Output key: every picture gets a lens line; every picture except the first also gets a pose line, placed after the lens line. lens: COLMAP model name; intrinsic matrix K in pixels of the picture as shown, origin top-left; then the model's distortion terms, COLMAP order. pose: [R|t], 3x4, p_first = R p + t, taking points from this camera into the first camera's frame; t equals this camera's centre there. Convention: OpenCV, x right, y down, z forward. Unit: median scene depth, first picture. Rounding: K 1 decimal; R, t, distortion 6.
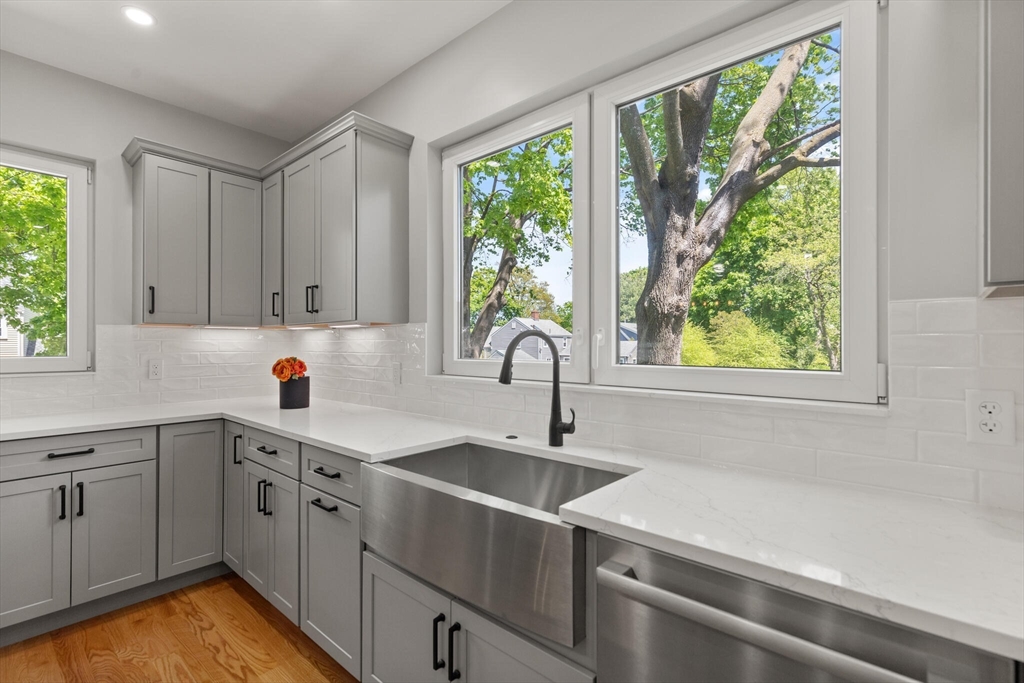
lens RADIAL K [[480.6, 0, 509.0], [0, 480.6, 340.5], [0, 0, 1]] dist [0.011862, -0.001075]
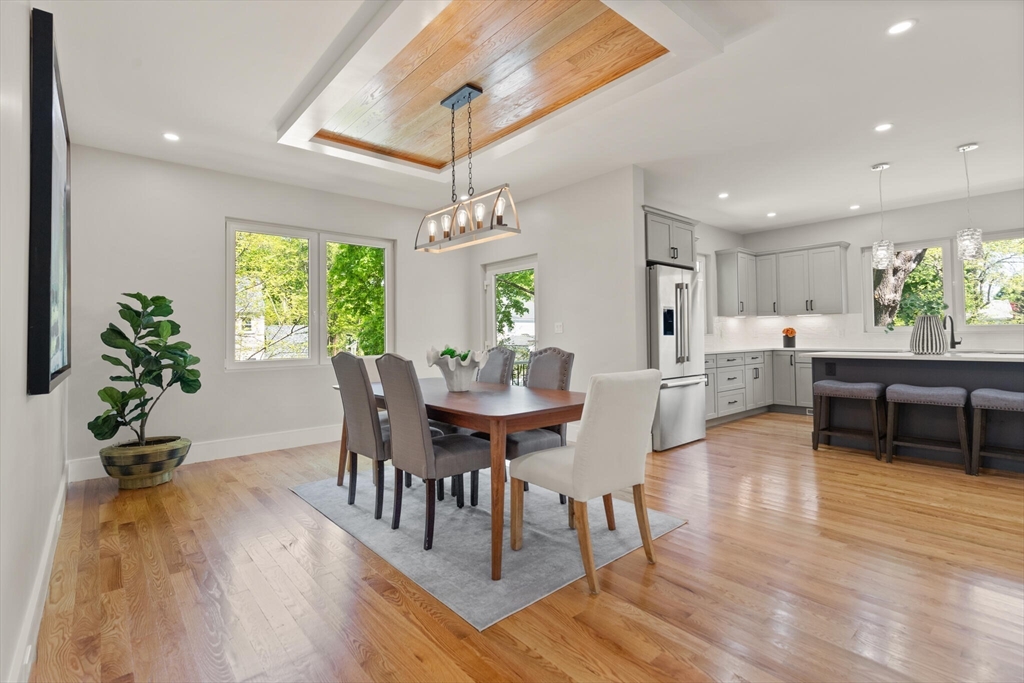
lens RADIAL K [[480.6, 0, 513.8], [0, 480.6, 331.1], [0, 0, 1]] dist [0.011862, -0.001075]
pose [[0.991453, -0.012949, -0.129824, -0.715697], [0.013239, 0.999911, 0.001371, 0.013429], [0.129795, -0.003078, 0.991536, -0.793829]]
